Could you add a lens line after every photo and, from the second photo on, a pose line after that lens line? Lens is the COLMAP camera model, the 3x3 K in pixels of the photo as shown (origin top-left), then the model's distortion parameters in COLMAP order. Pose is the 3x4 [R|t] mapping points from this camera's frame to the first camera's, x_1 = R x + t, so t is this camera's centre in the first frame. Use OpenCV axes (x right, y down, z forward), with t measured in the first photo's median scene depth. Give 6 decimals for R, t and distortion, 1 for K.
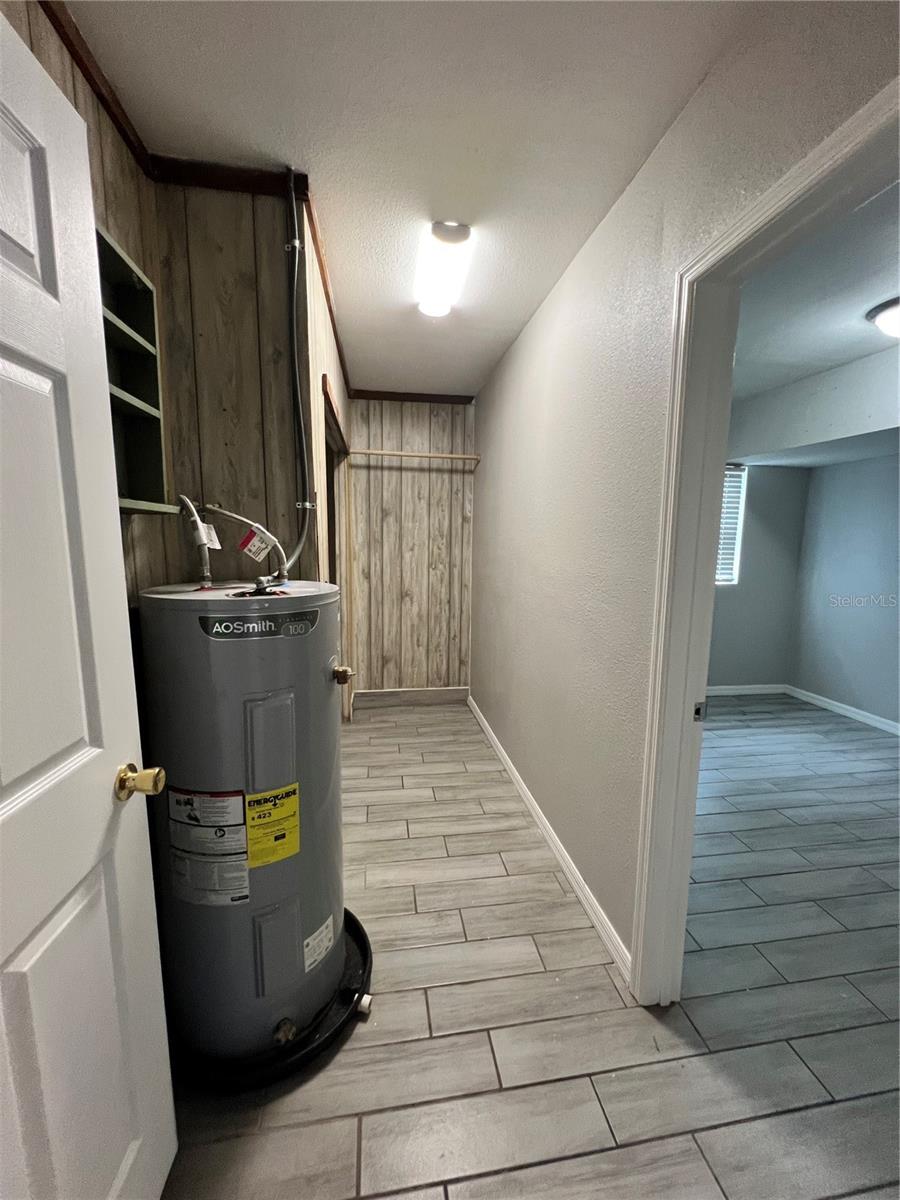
lens RADIAL K [[476.5, 0, 450.0], [0, 476.5, 601.7], [0, 0, 1]] dist [-0.002135, 0.000201]
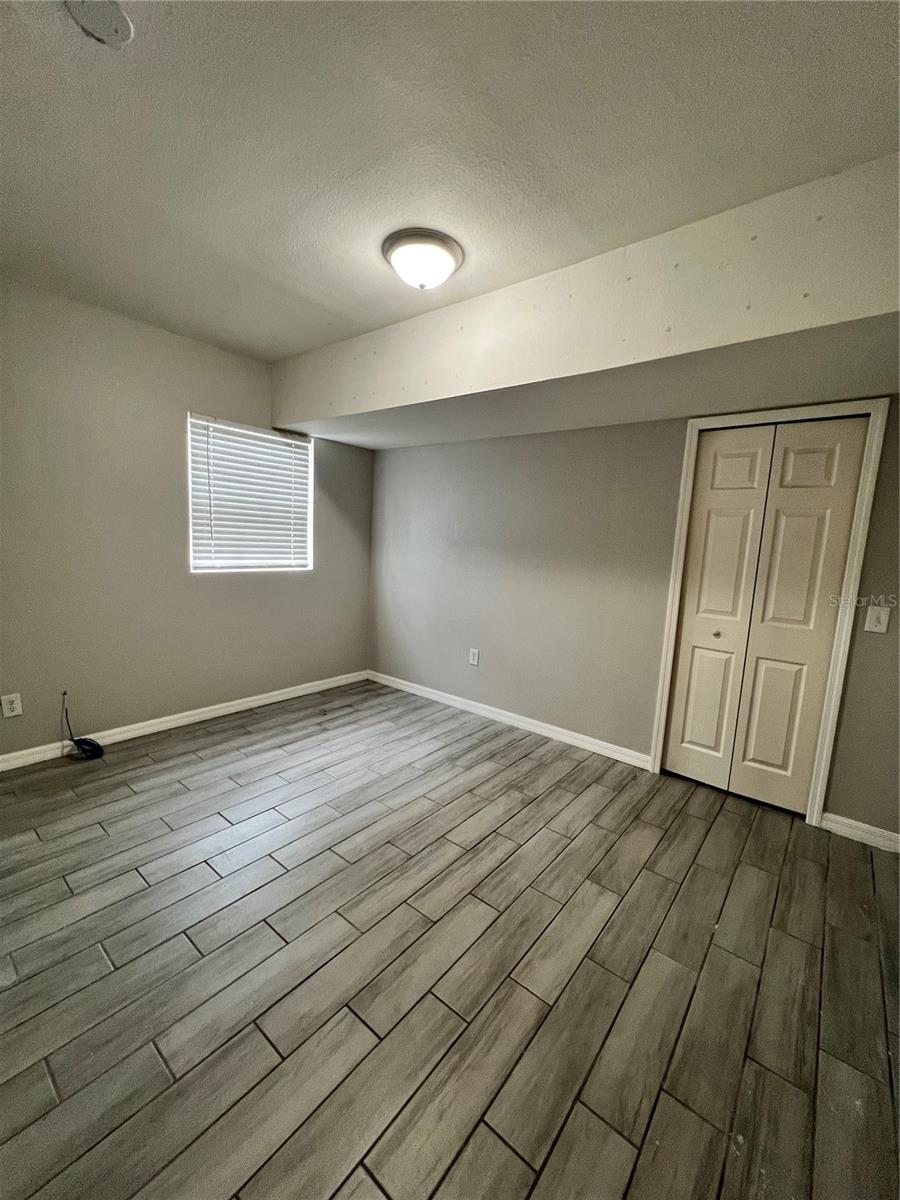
lens RADIAL K [[483.3, 0, 451.7], [0, 483.3, 601.1], [0, 0, 1]] dist [0.001031, 0.000023]
pose [[0.741652, -0.069303, 0.667195, 0.209923], [0.052538, 0.997595, 0.045221, -0.005970], [-0.668724, 0.001515, 0.743509, 0.165383]]
